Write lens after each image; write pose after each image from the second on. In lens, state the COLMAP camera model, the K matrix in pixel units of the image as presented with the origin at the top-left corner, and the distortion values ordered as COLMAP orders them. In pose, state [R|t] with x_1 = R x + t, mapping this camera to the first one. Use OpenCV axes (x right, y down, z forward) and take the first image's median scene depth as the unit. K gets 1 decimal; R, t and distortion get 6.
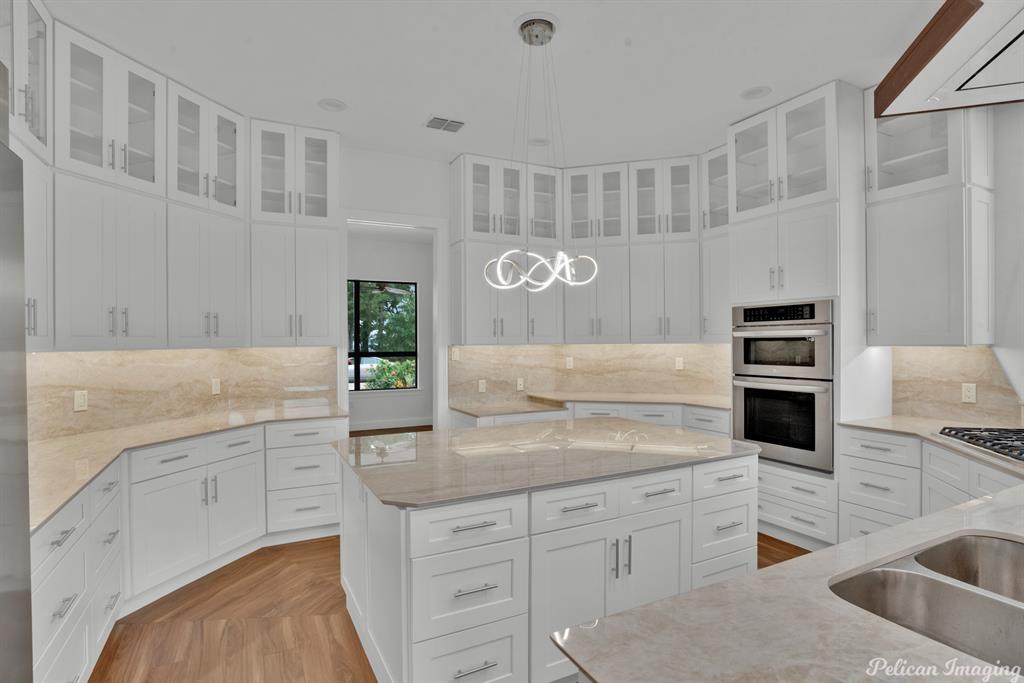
lens RADIAL K [[550.5, 0, 506.6], [0, 550.5, 346.0], [0, 0, 1]] dist [0.007650, 0.001446]
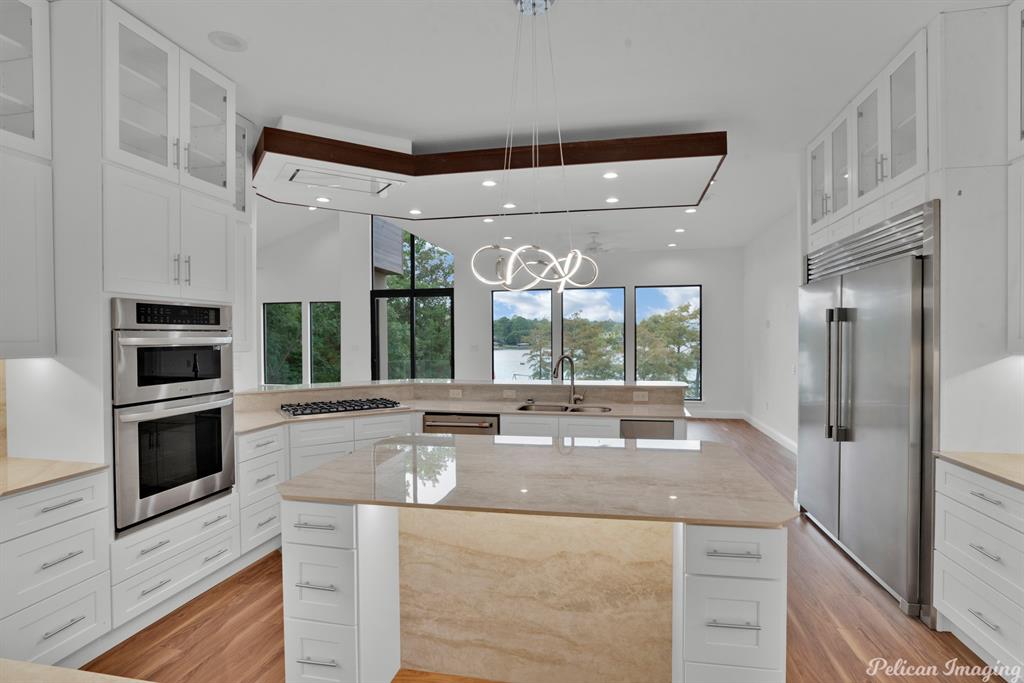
lens RADIAL K [[550.5, 0, 511.2], [0, 550.5, 341.1], [0, 0, 1]] dist [0.007650, 0.001446]
pose [[-0.799512, 0.003549, 0.600639, -0.346512], [0.013470, 0.999837, 0.012023, -0.025414], [-0.600498, 0.017704, -0.799430, 1.344581]]
